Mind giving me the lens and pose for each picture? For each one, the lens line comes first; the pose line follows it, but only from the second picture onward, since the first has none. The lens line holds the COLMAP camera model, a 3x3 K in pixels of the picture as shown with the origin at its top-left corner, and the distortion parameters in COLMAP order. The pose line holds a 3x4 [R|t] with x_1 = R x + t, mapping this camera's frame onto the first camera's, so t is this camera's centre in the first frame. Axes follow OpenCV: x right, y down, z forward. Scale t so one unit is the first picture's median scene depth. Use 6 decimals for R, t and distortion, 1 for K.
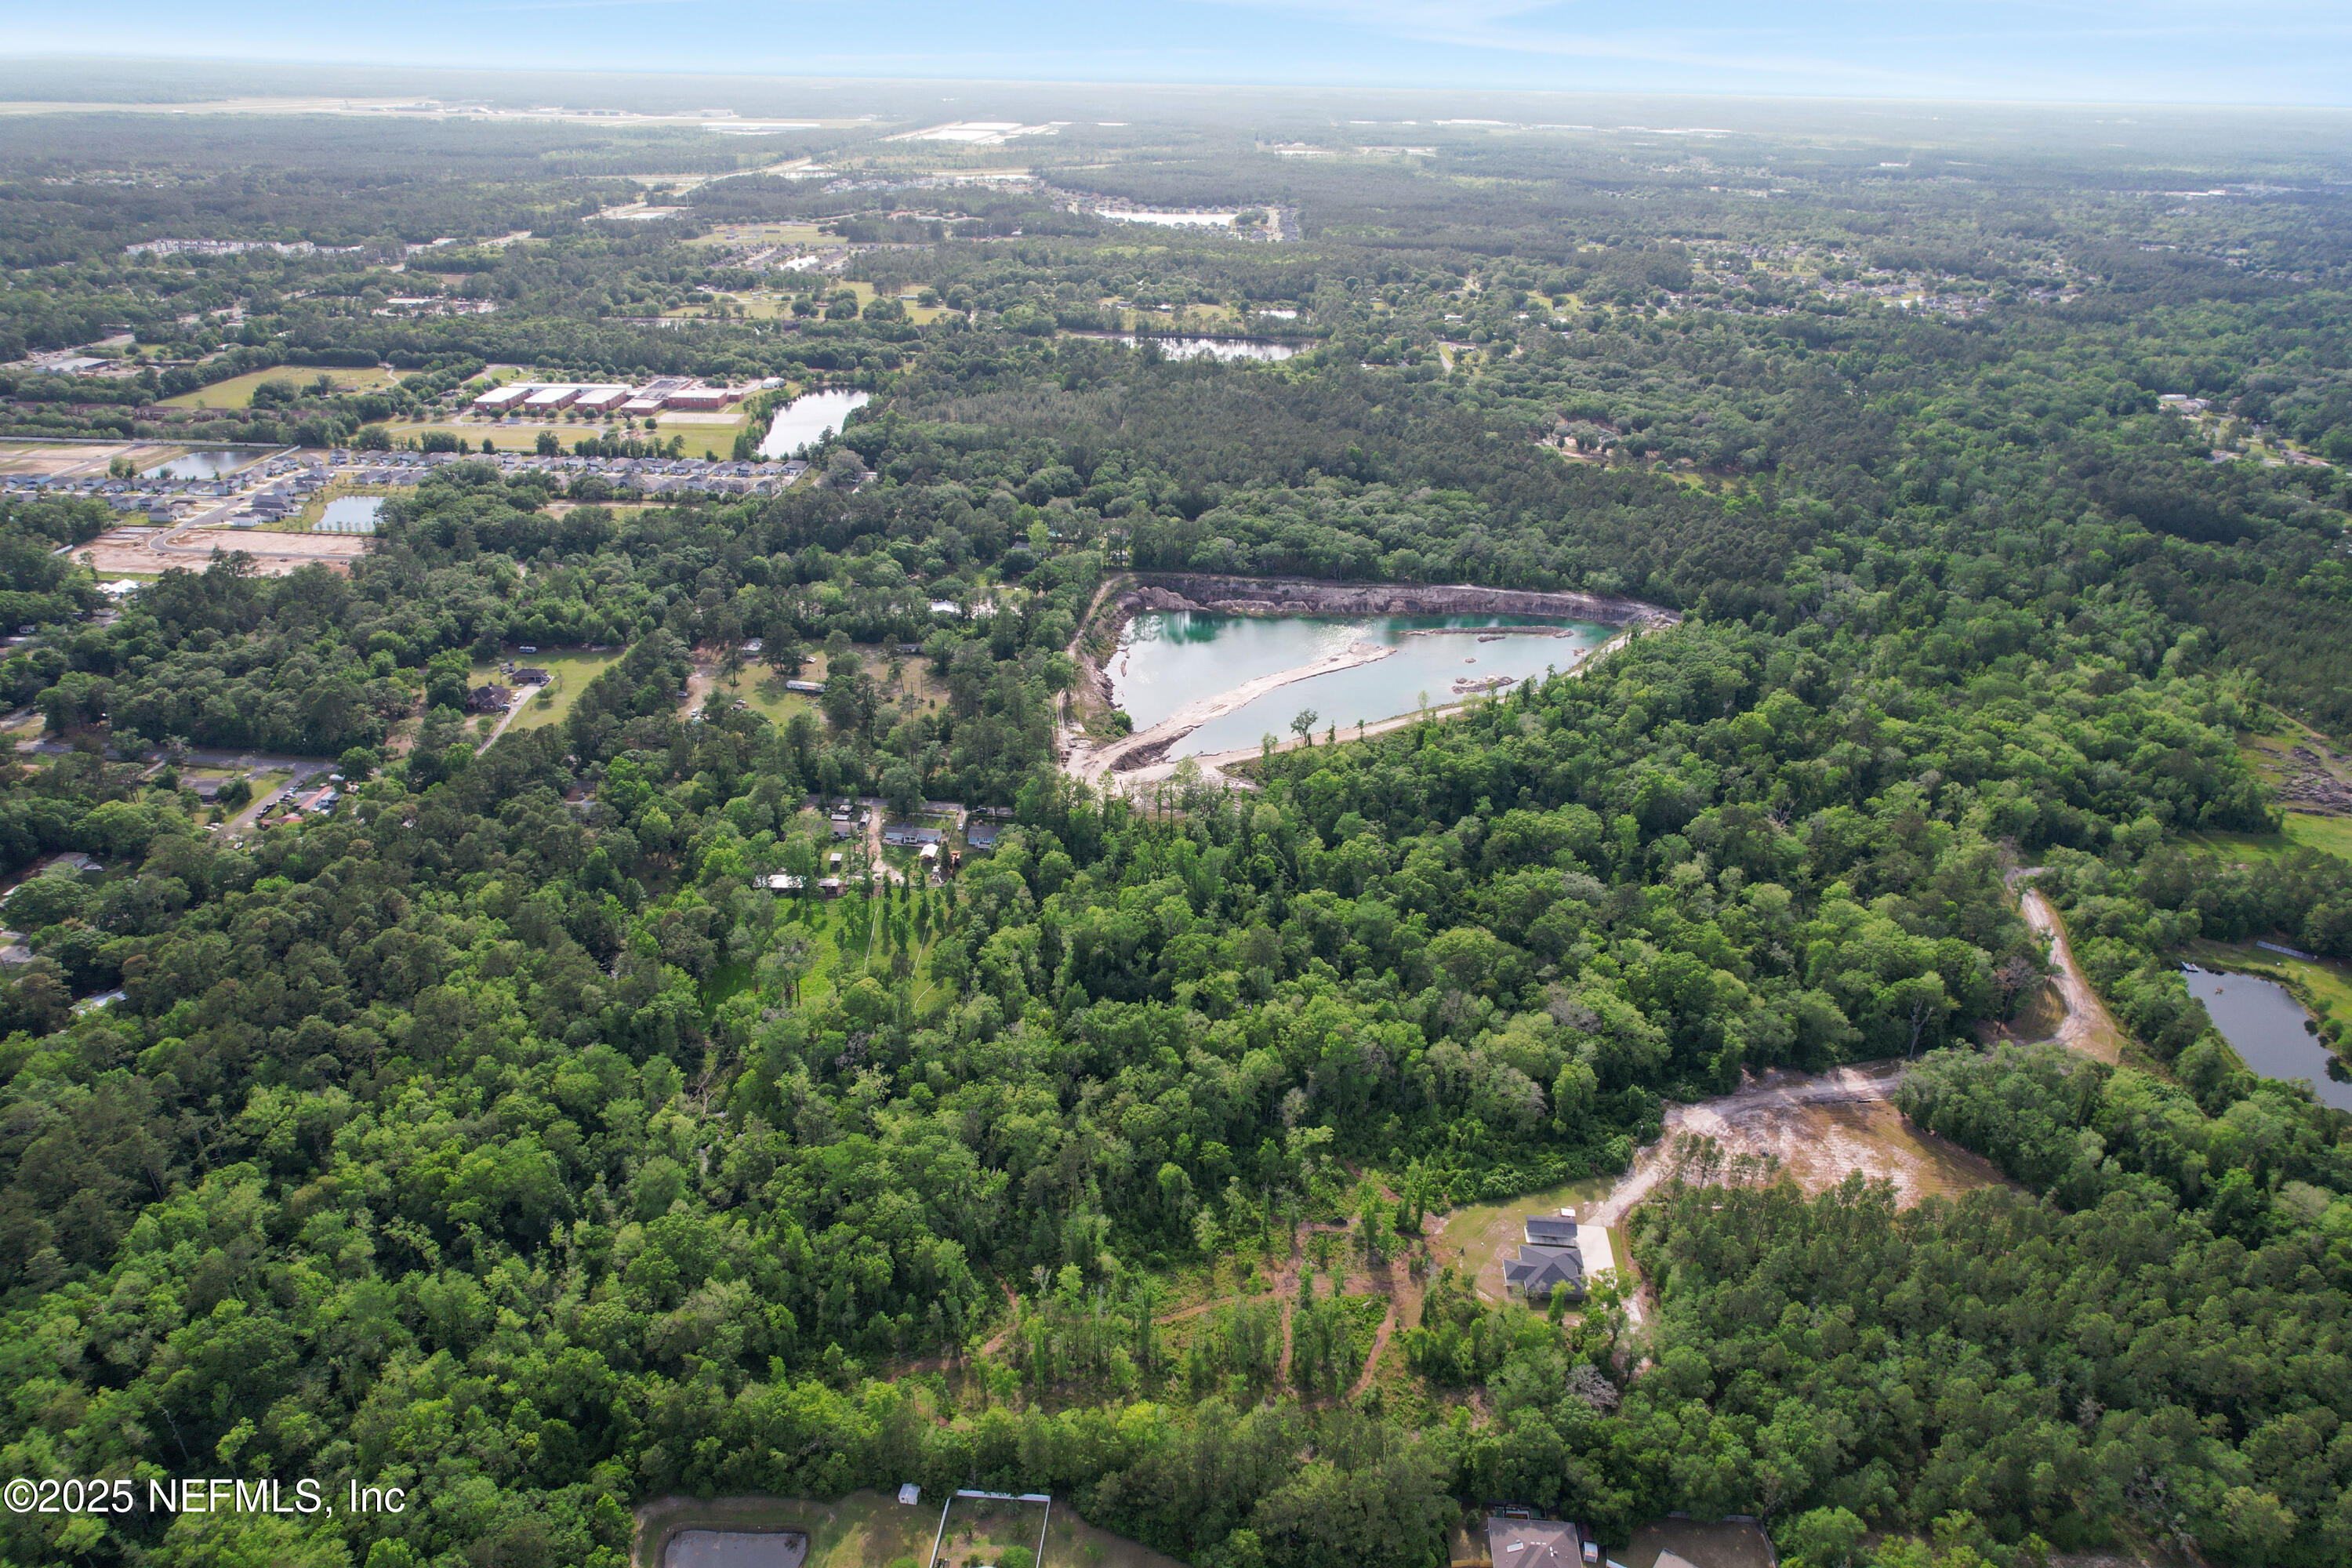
lens RADIAL K [[1487.8, 0, 1190.0], [0, 1487.8, 775.3], [0, 0, 1]] dist [-0.050759, 0.032231]
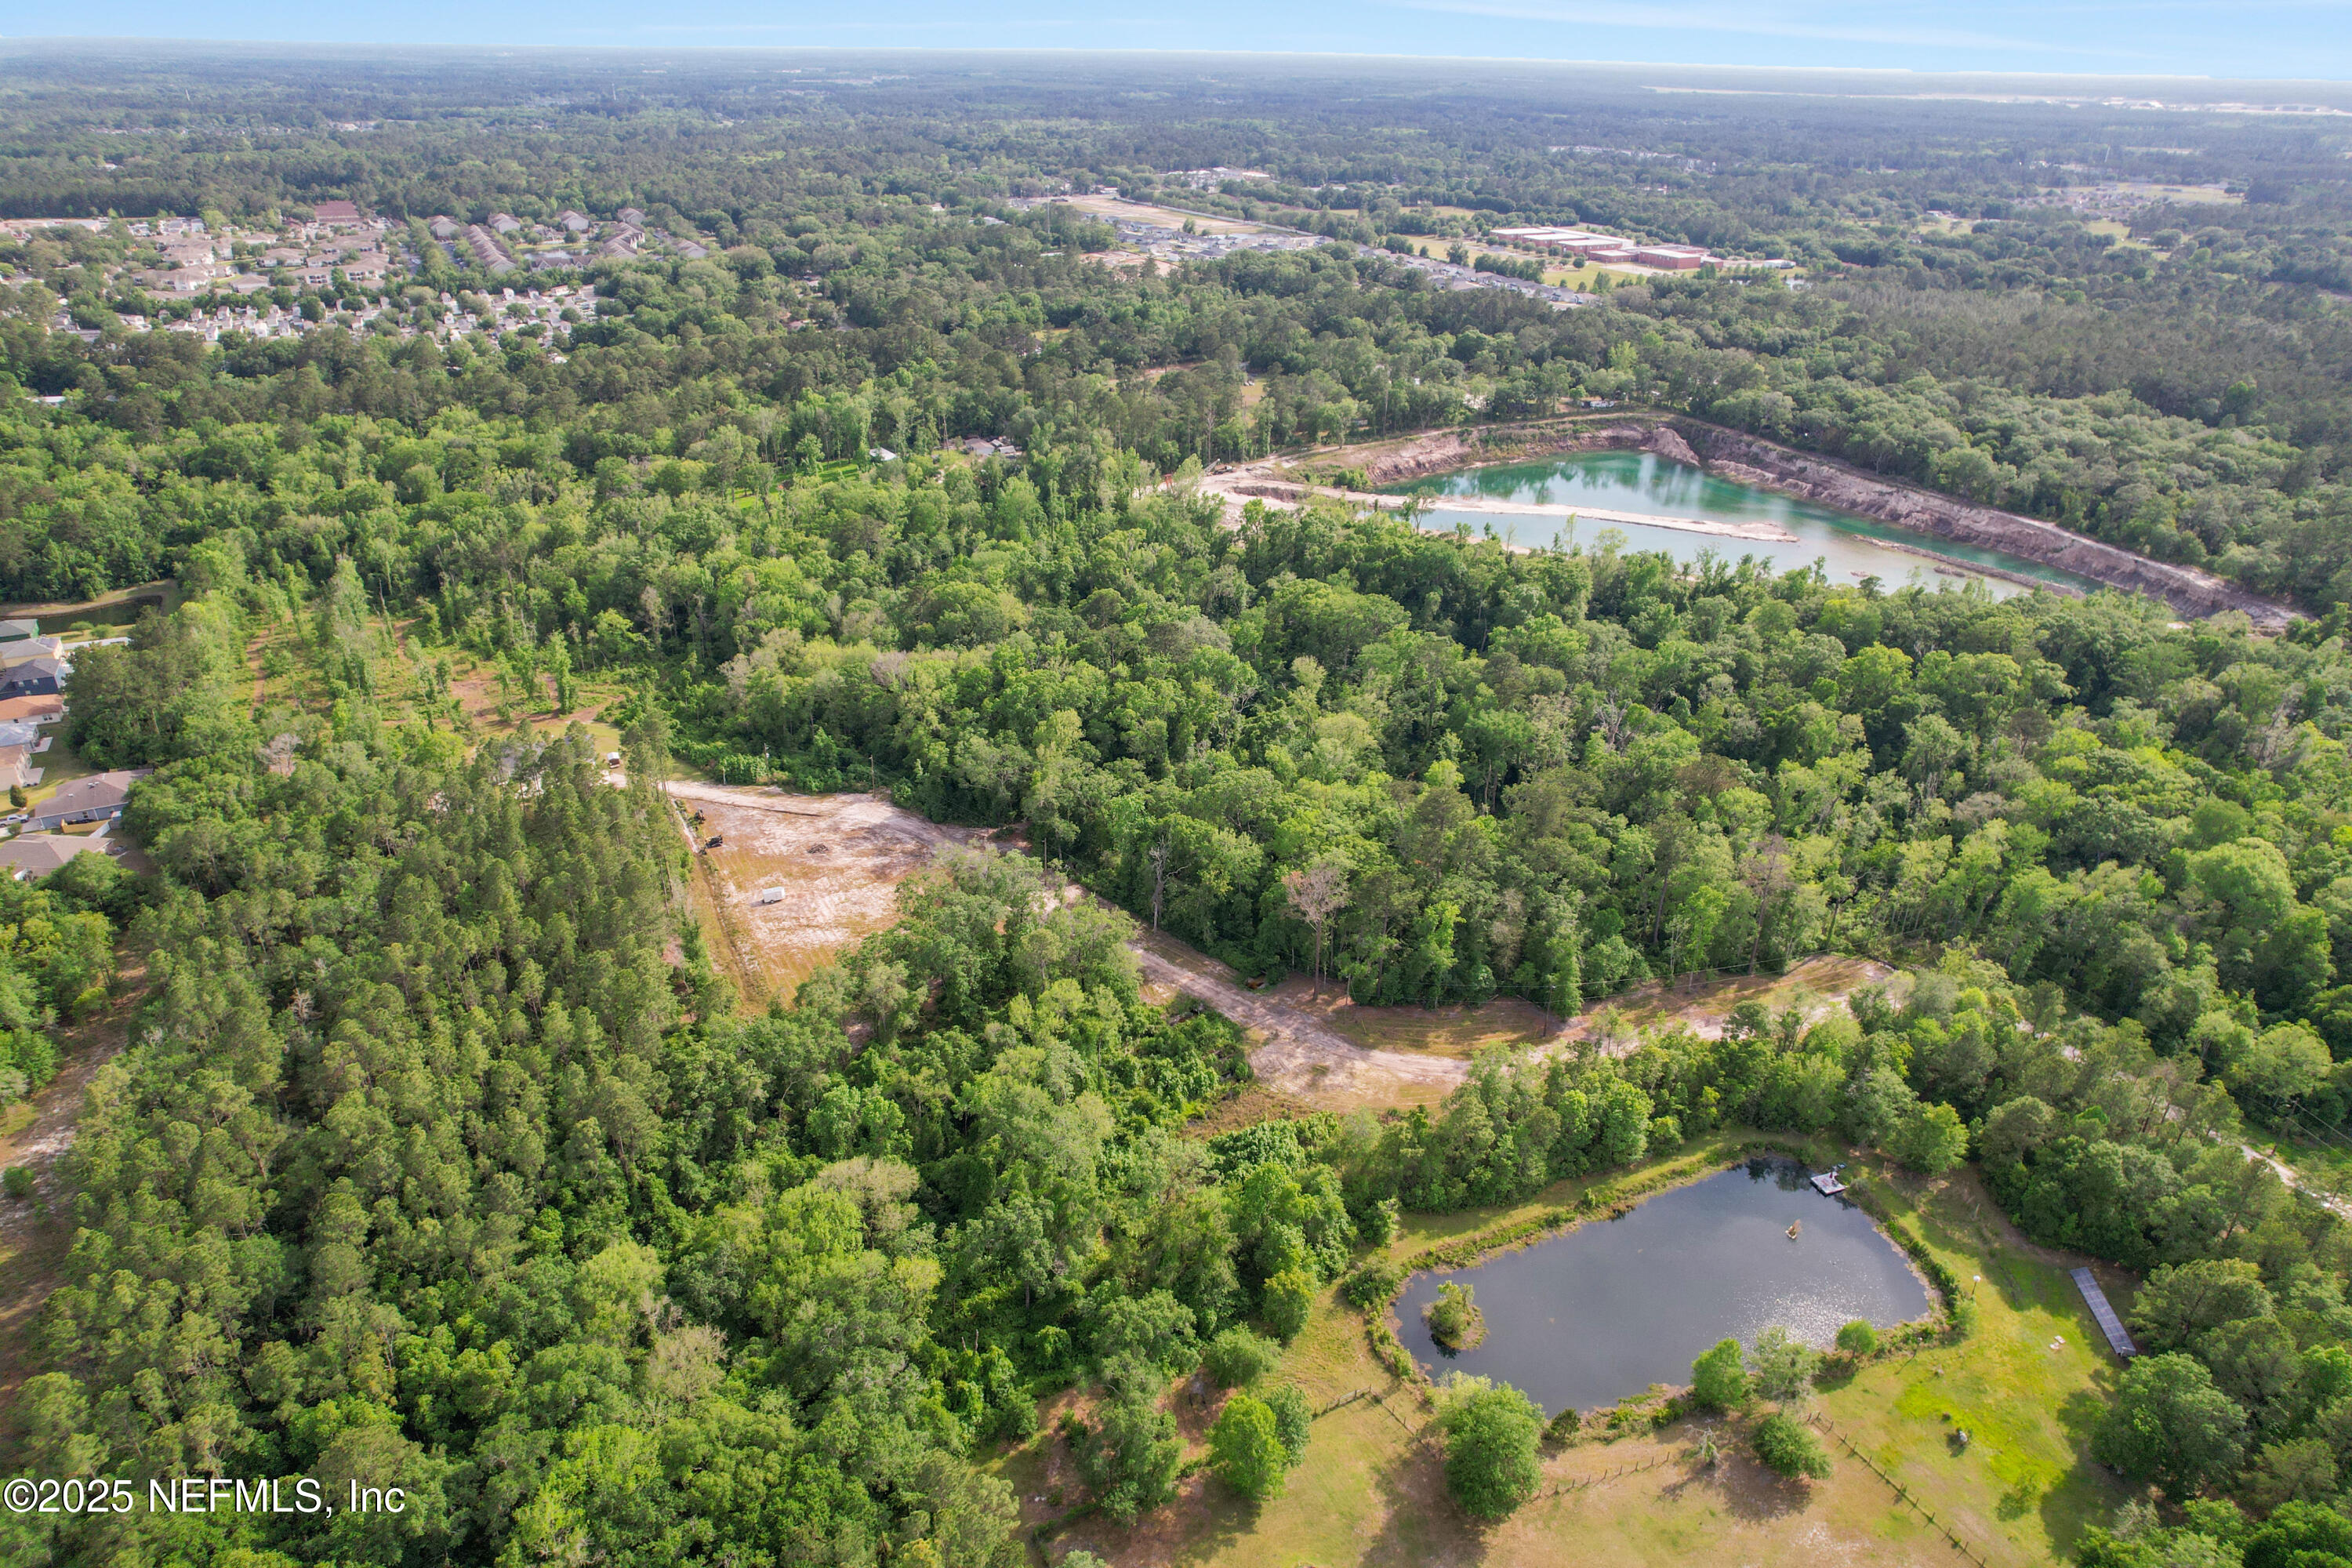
lens RADIAL K [[1483.0, 0, 1191.1], [0, 1483.0, 785.9], [0, 0, 1]] dist [-0.072783, 0.067340]
pose [[0.539224, 0.375191, -0.753969, 0.522709], [-0.374925, 0.908611, 0.184005, 0.003971], [0.754101, 0.183462, 0.630613, 0.315386]]
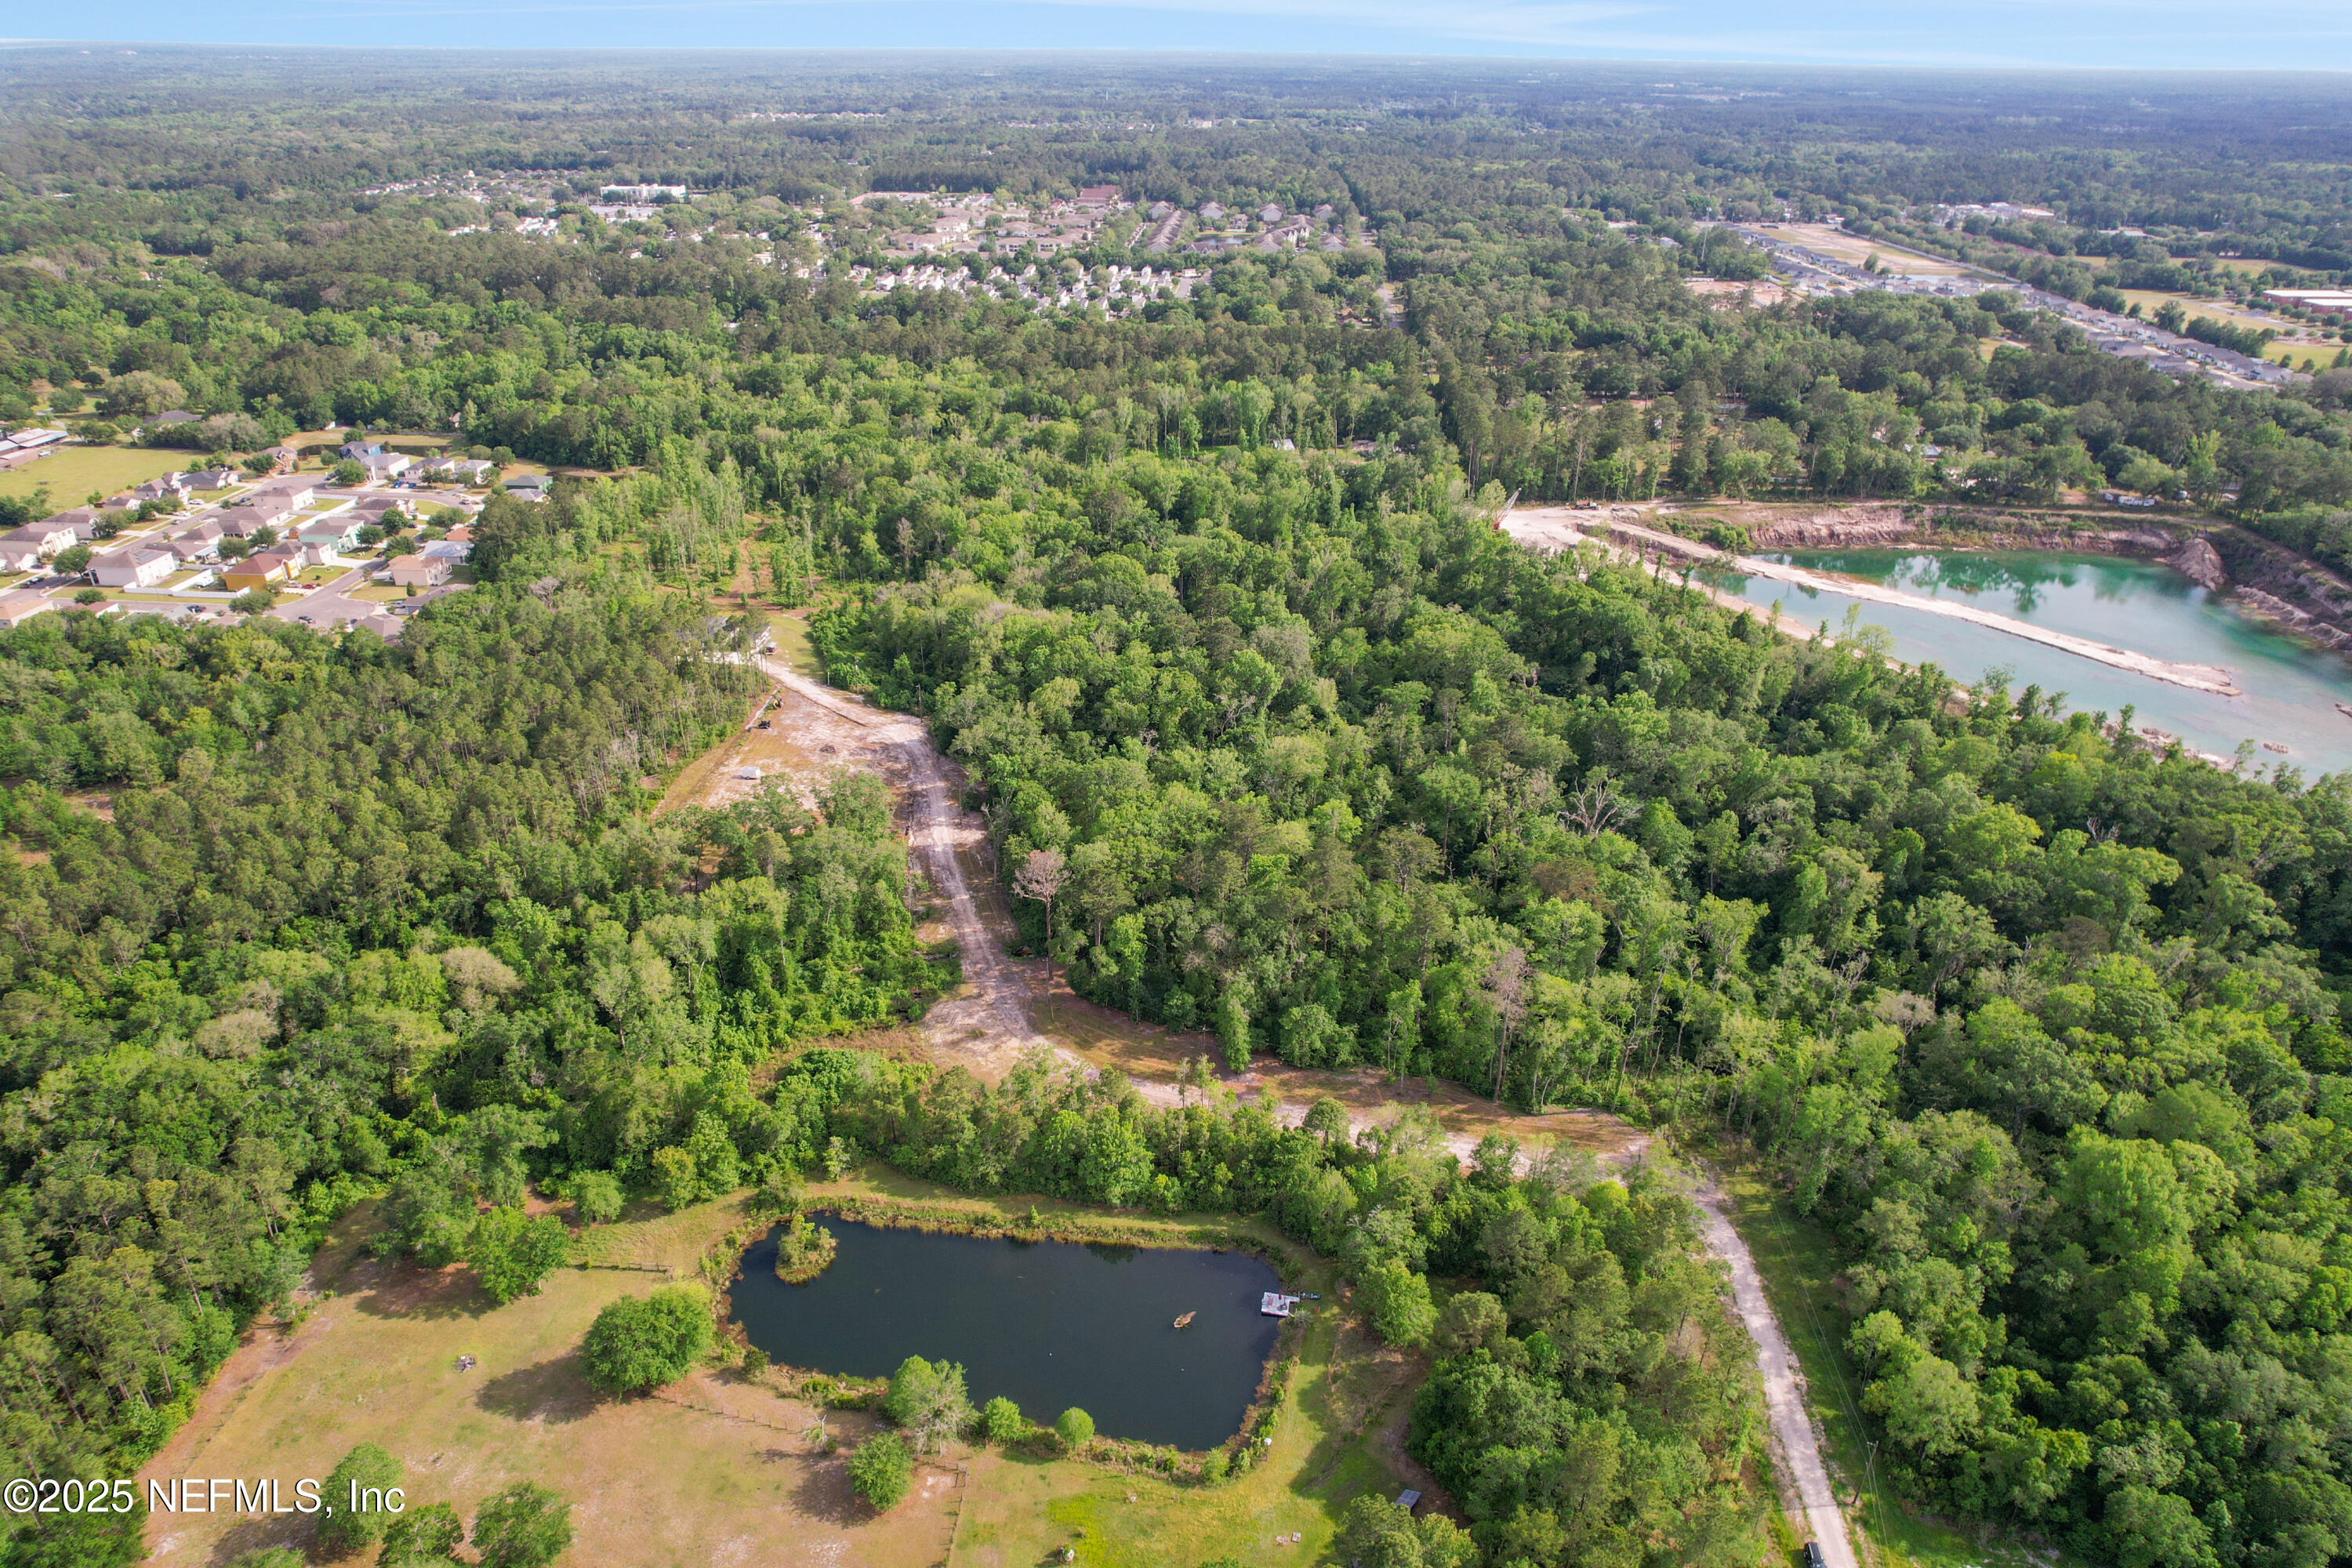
lens RADIAL K [[1491.4, 0, 1209.8], [0, 1491.4, 786.2], [0, 0, 1]] dist [-0.072162, 0.067822]
pose [[0.036908, 0.438400, -0.898022, 0.595331], [-0.449595, 0.809835, 0.376870, -0.083660], [0.892470, 0.389836, 0.226992, 0.491277]]
